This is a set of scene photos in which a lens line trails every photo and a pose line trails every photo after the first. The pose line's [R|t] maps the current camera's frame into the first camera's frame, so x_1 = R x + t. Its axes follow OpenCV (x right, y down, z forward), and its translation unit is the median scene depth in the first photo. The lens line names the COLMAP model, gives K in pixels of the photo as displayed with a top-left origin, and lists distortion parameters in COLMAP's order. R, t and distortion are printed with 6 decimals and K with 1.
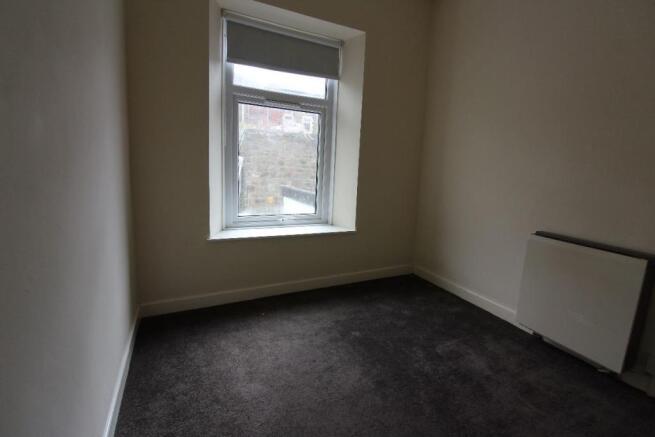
lens RADIAL K [[310.9, 0, 323.2], [0, 310.9, 218.6], [0, 0, 1]] dist [-0.000066, -0.010878]
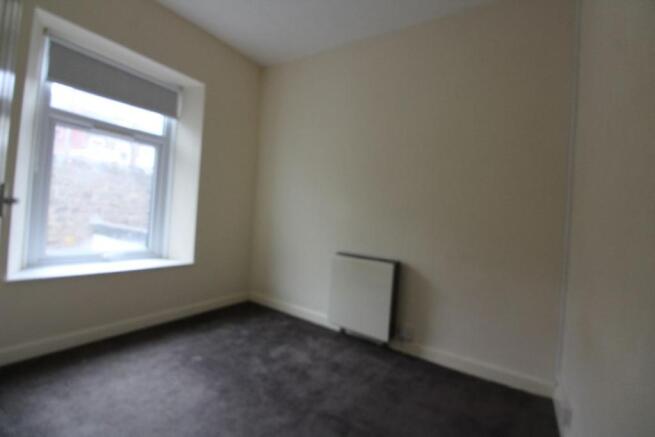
lens RADIAL K [[310.9, 0, 323.2], [0, 310.9, 218.6], [0, 0, 1]] dist [-0.000066, -0.010878]
pose [[0.865278, 0.018854, 0.500938, -0.058055], [0.043800, 0.992627, -0.113015, 0.040590], [-0.499376, 0.119731, 0.858073, -0.160031]]
